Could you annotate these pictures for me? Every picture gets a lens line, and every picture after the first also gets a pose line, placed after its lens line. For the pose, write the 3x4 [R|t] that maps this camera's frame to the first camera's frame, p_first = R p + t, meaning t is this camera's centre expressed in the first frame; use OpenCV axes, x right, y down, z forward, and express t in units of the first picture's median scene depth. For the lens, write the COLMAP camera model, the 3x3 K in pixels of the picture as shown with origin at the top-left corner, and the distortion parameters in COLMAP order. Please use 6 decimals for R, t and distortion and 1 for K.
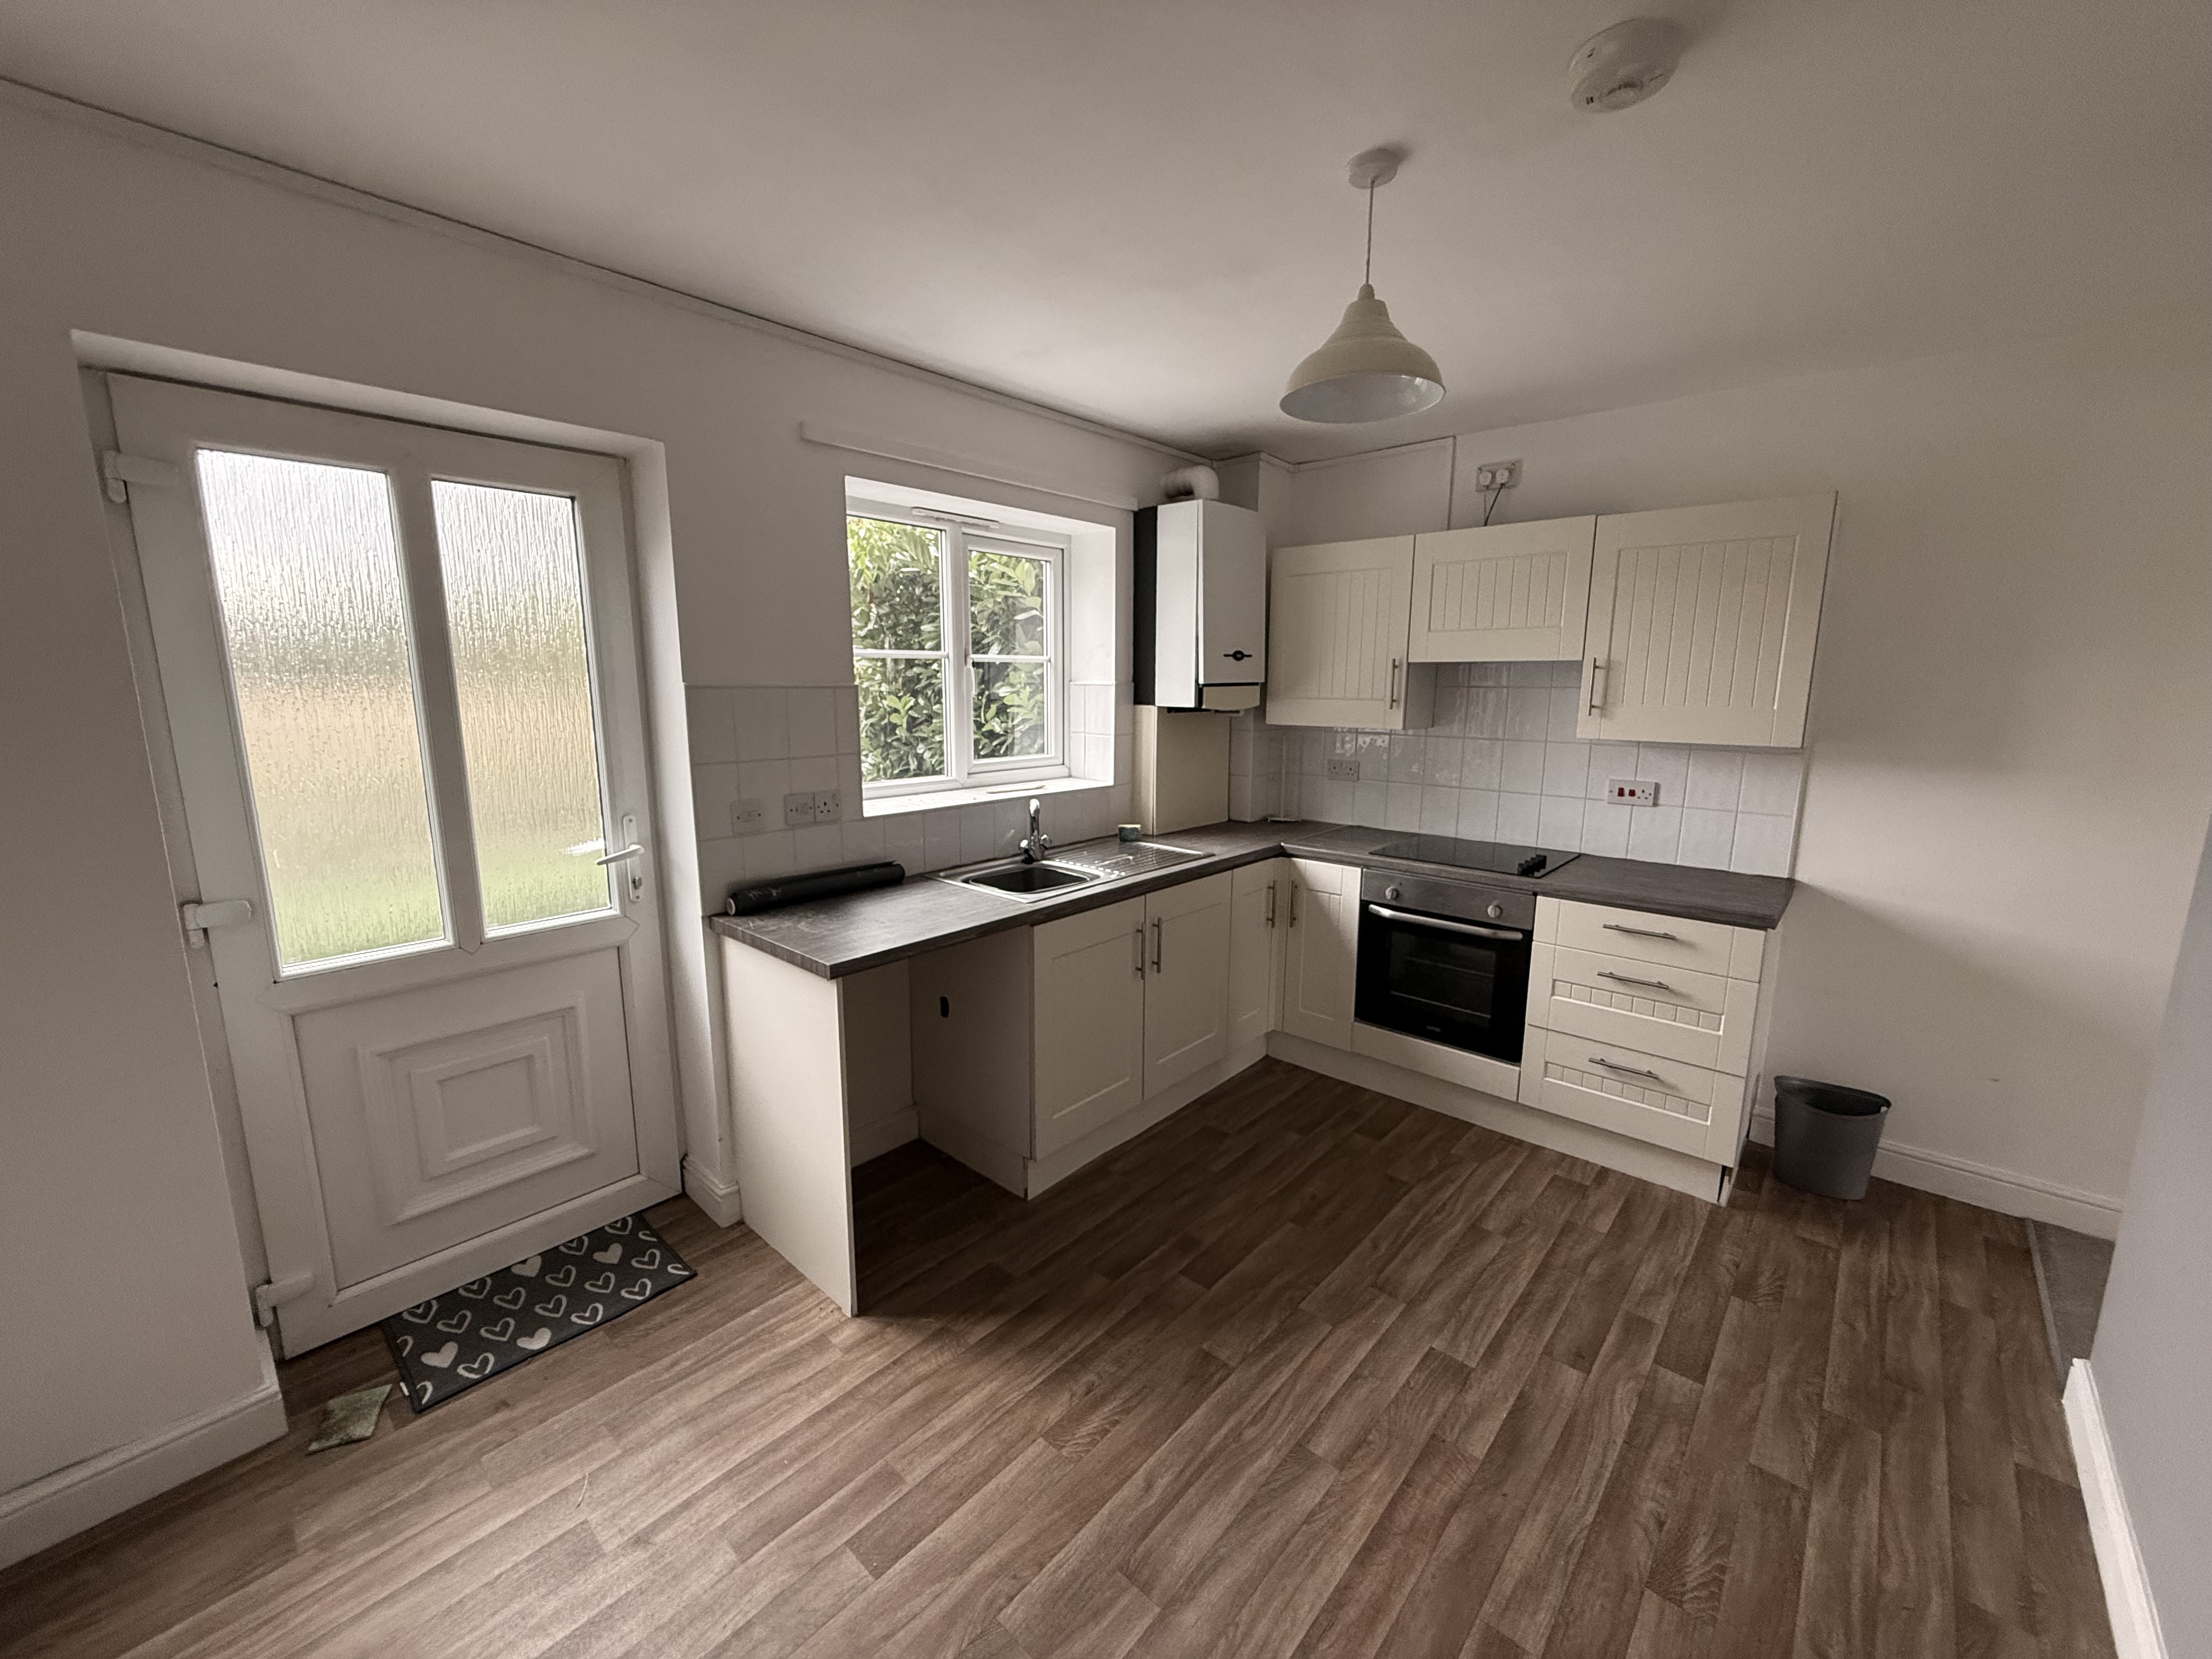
lens RADIAL K [[876.5, 0, 1107.6], [0, 876.5, 816.5], [0, 0, 1]] dist [0.000894, 0.000246]
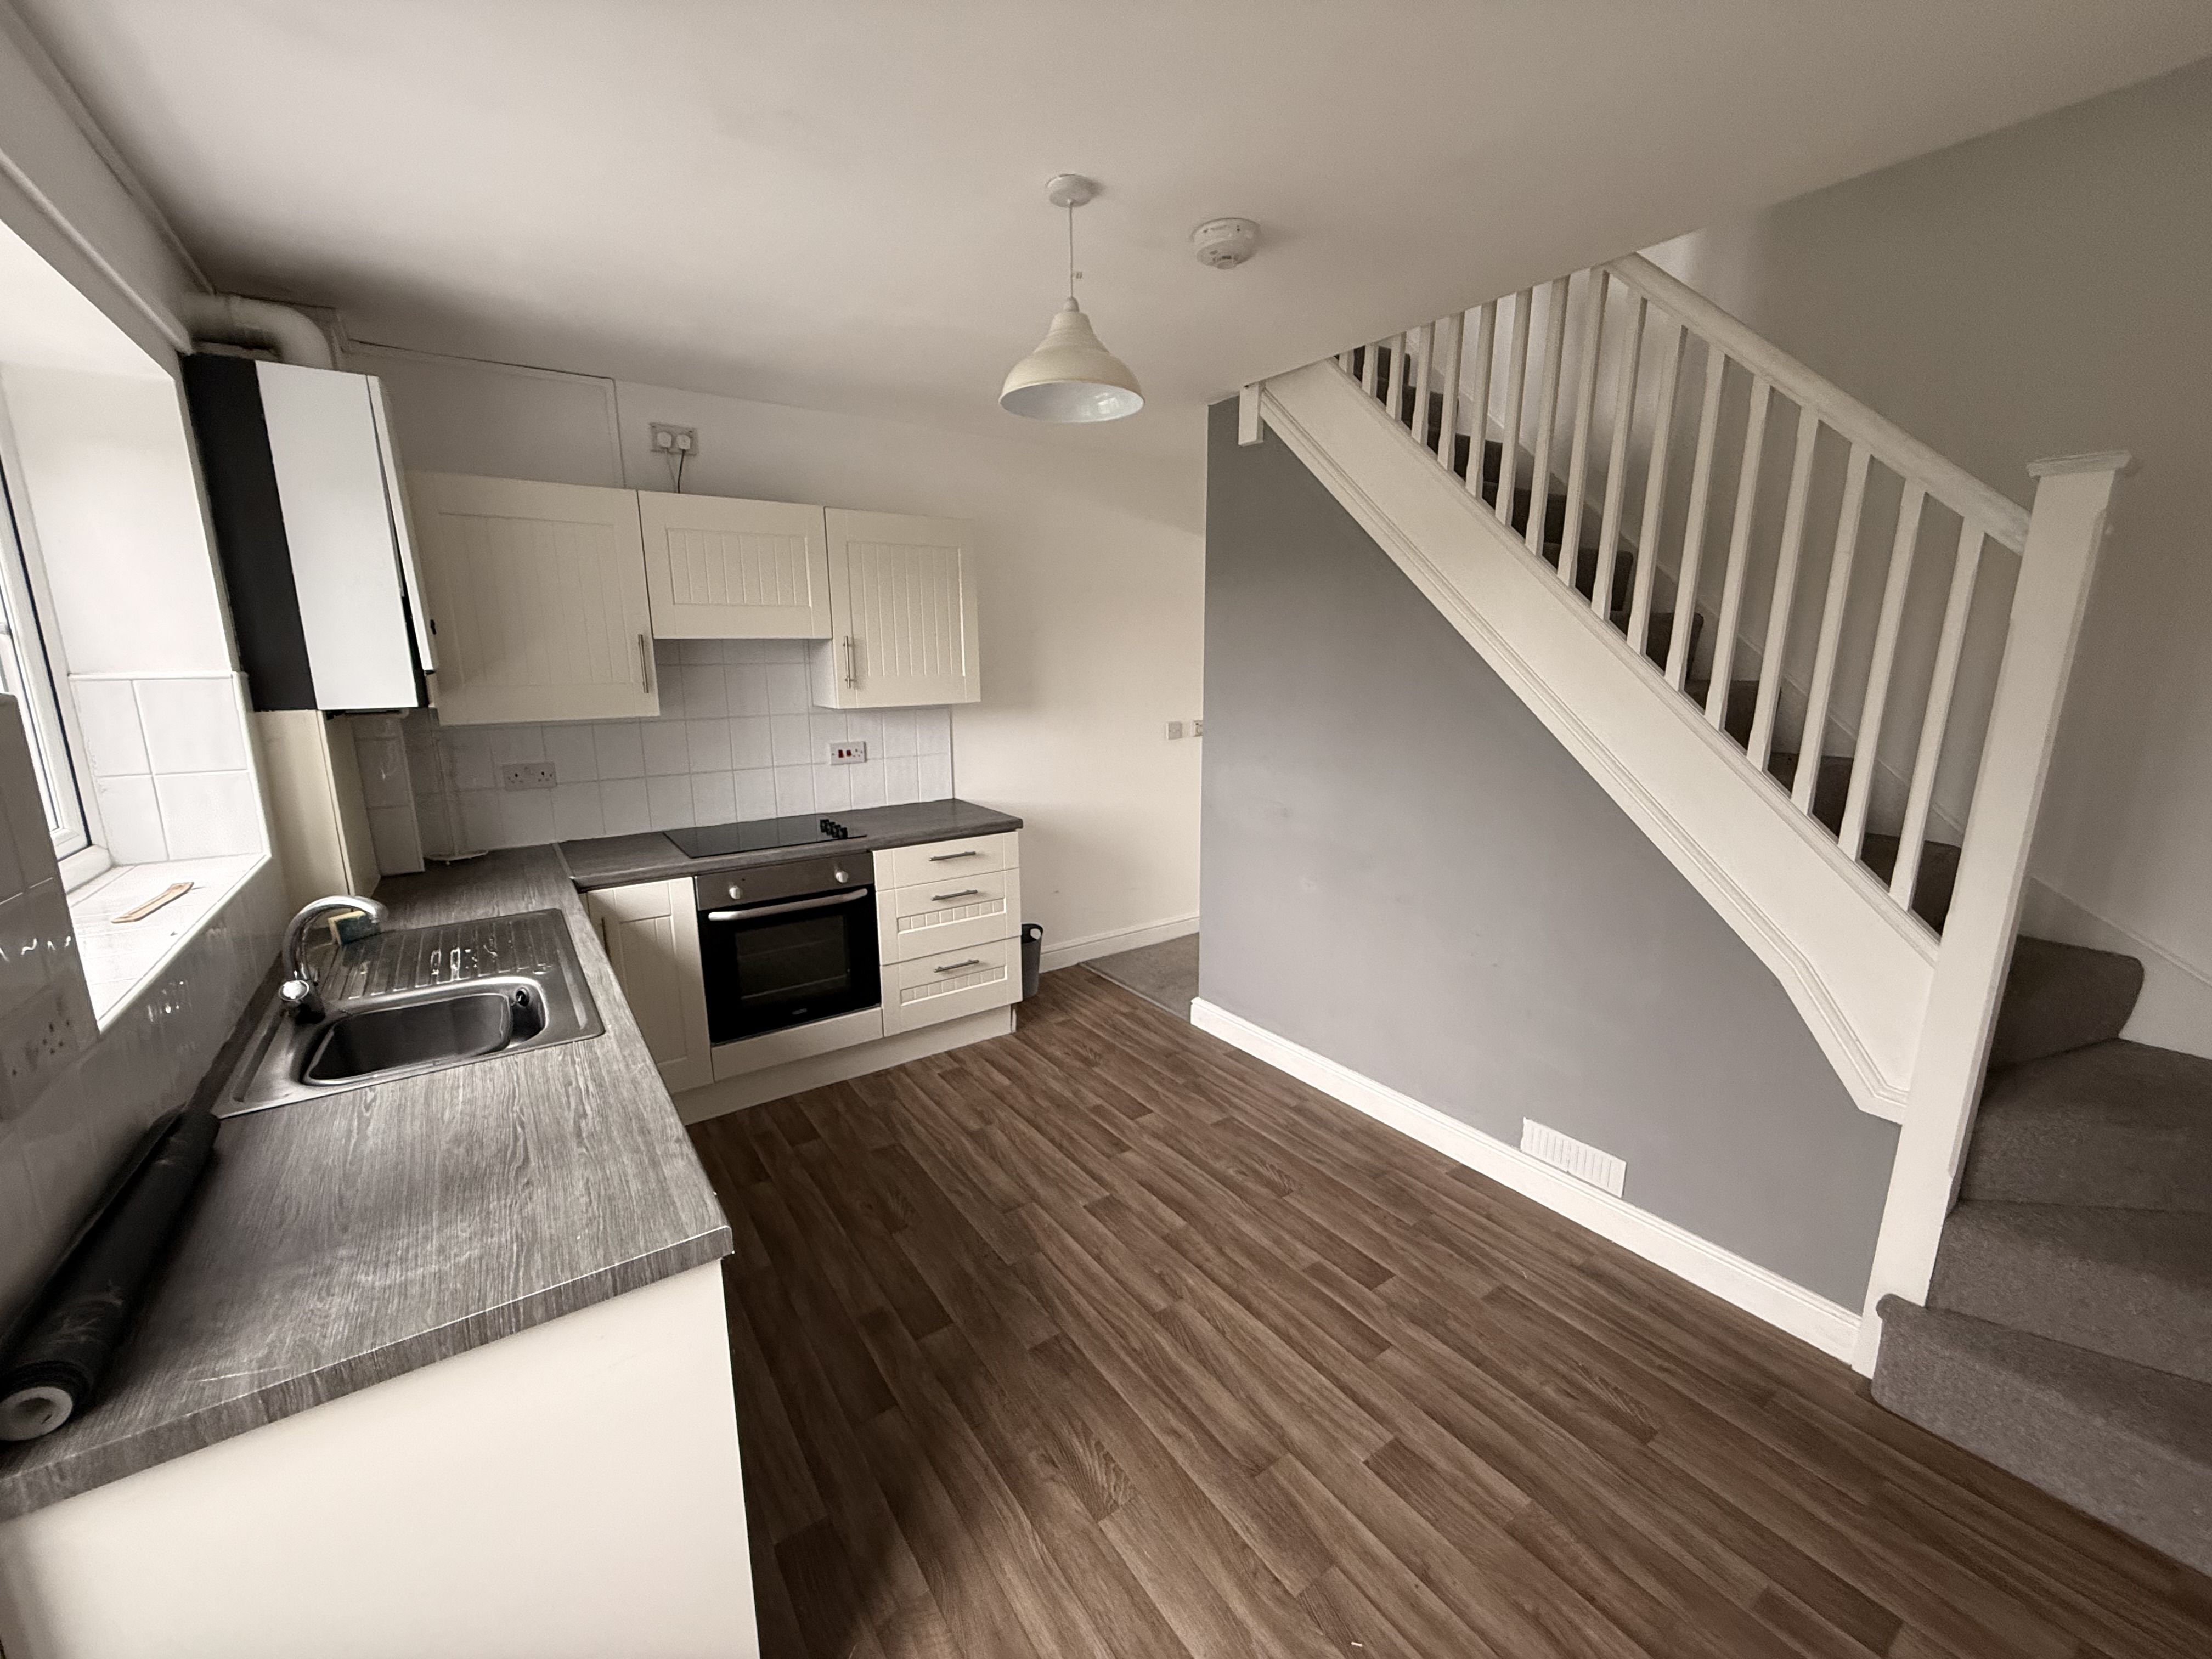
lens RADIAL K [[876.5, 0, 1098.8], [0, 876.5, 817.3], [0, 0, 1]] dist [0.000894, 0.000246]
pose [[0.237394, -0.190091, 0.952633, -0.818263], [0.161846, 0.974700, 0.154162, -0.127516], [-0.957836, 0.117583, 0.262154, 0.714302]]
